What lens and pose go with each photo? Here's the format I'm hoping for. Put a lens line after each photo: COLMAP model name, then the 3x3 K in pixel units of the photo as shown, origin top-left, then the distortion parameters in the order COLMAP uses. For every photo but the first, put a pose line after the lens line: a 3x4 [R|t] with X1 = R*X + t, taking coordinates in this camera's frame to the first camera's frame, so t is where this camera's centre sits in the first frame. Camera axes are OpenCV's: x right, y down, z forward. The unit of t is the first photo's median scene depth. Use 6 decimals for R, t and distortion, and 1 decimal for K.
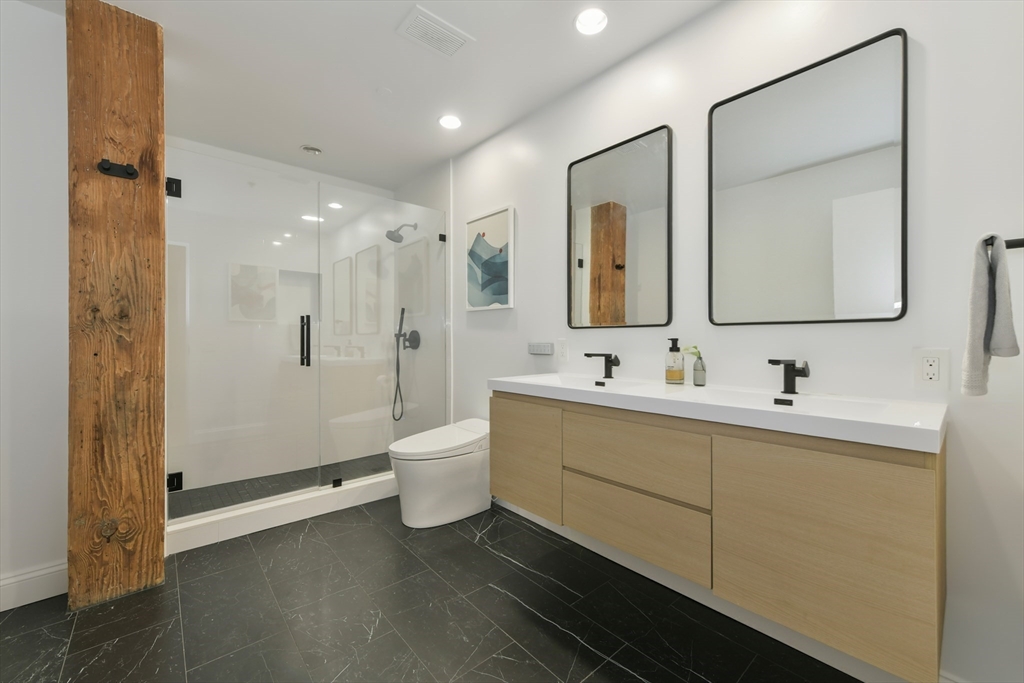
lens RADIAL K [[413.0, 0, 512.5], [0, 413.0, 342.5], [0, 0, 1]] dist [0.000425, -0.000590]
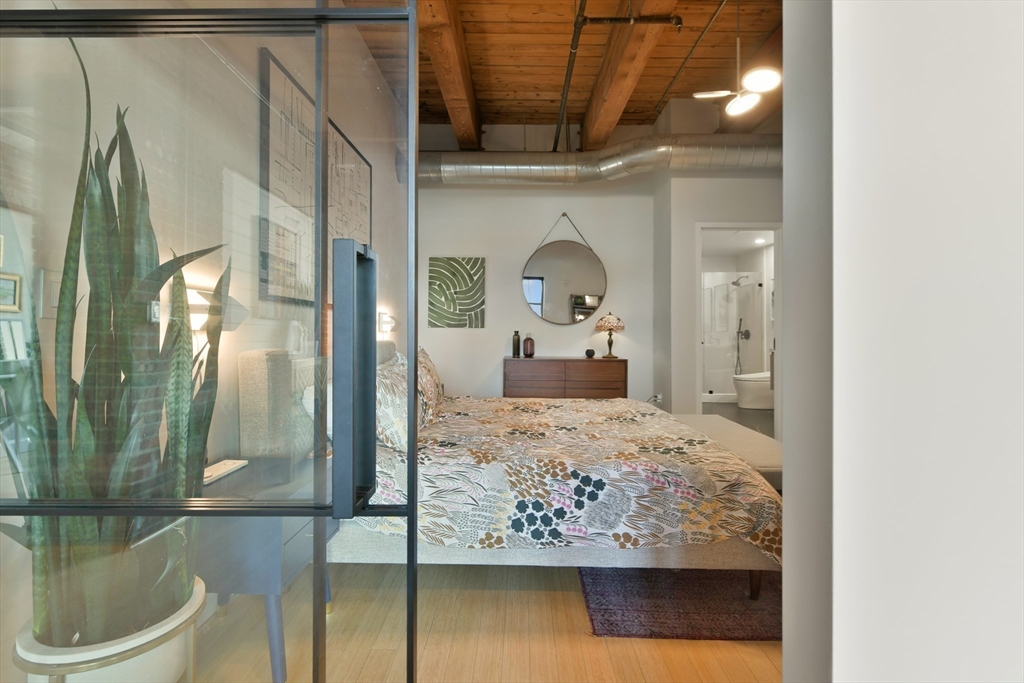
lens RADIAL K [[484.0, 0, 507.4], [0, 484.0, 334.3], [0, 0, 1]] dist [0.001290, 0.000099]
pose [[0.740917, -0.005163, -0.671577, 0.434569], [0.002471, 0.999985, -0.004962, 0.000155], [0.671592, 0.002017, 0.740918, -1.374846]]
